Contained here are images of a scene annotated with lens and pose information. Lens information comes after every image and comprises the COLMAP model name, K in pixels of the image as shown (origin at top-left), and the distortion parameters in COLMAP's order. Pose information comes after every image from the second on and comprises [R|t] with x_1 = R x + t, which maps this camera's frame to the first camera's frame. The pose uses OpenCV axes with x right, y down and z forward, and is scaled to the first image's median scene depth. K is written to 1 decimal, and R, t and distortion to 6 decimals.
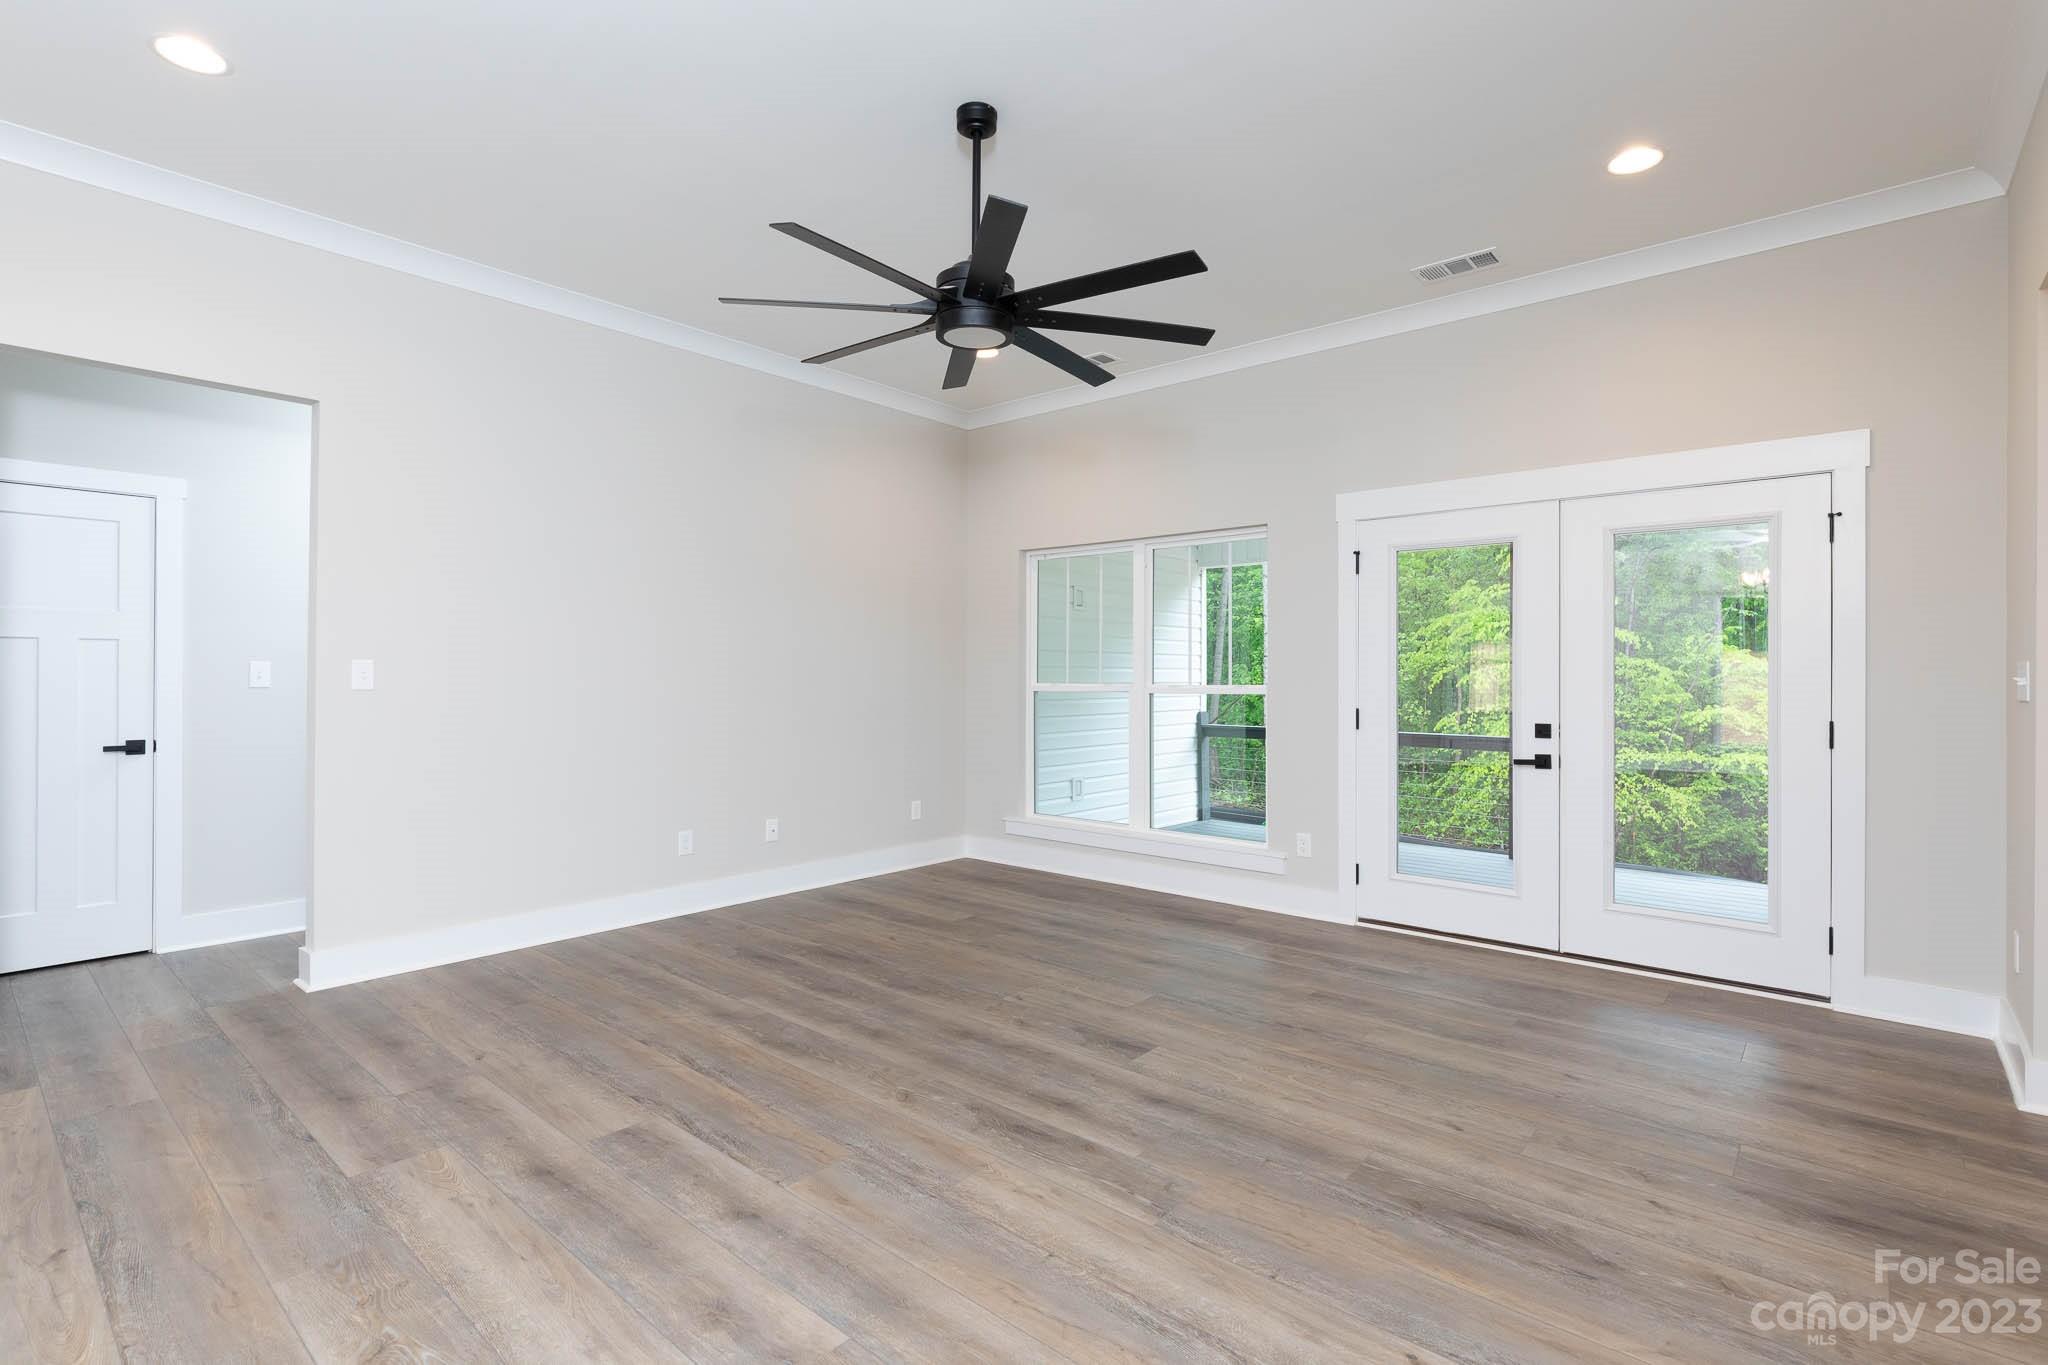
lens RADIAL K [[959.2, 0, 1054.3], [0, 959.2, 689.5], [0, 0, 1]] dist [-0.005812, 0.001359]
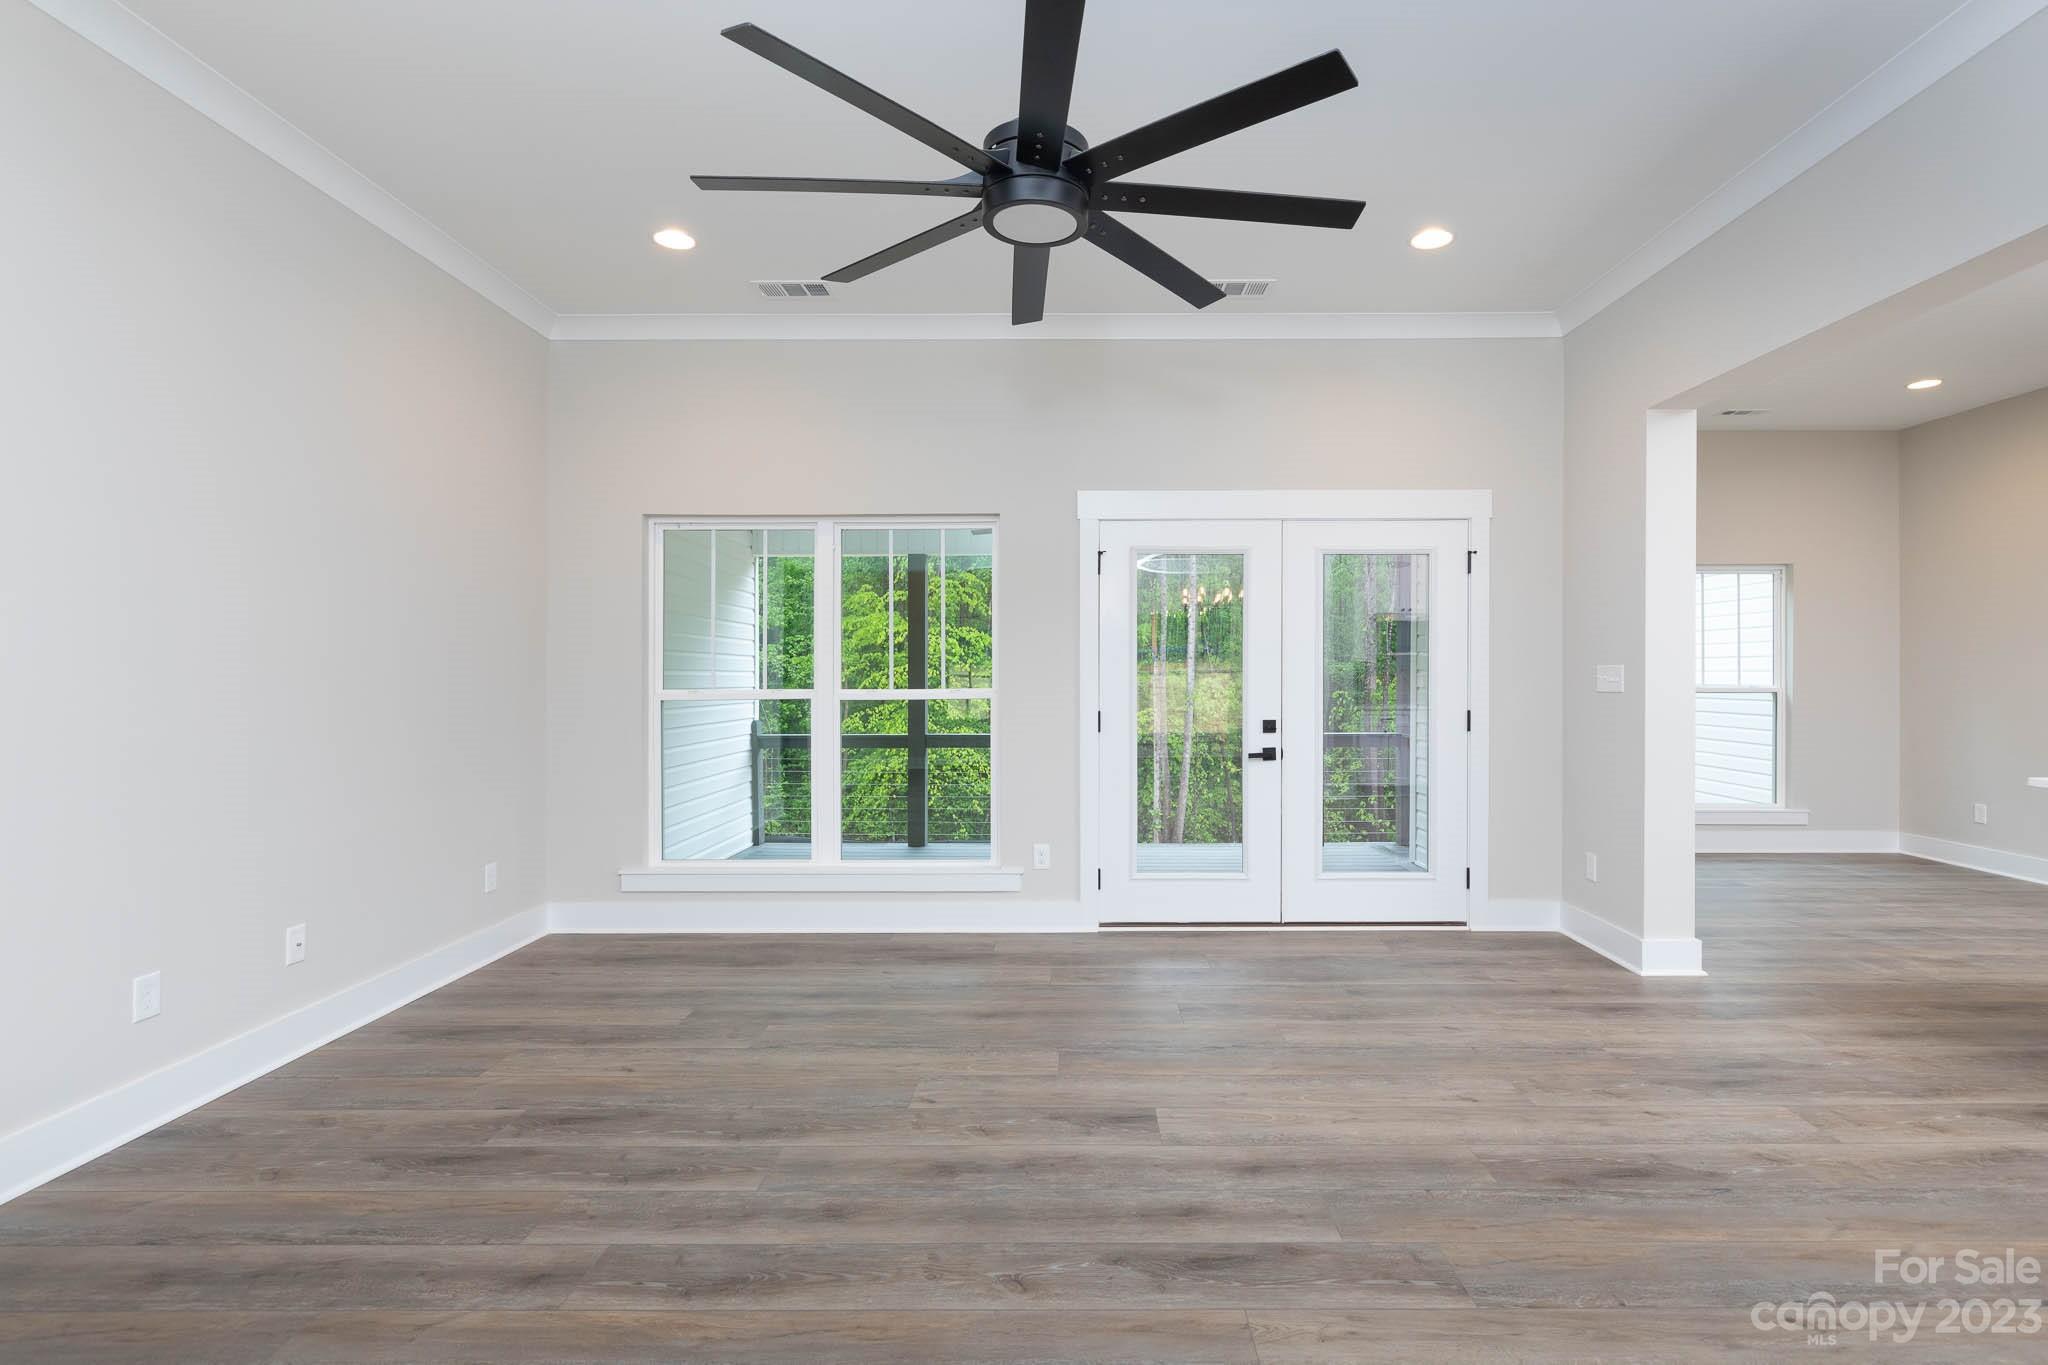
lens RADIAL K [[959.2, 0, 1088.9], [0, 959.2, 694.2], [0, 0, 1]] dist [-0.005812, 0.001359]
pose [[0.764903, -0.016554, 0.643933, -0.418546], [0.015028, 0.999856, 0.007853, -0.007458], [-0.643970, 0.003670, 0.765042, 0.323109]]
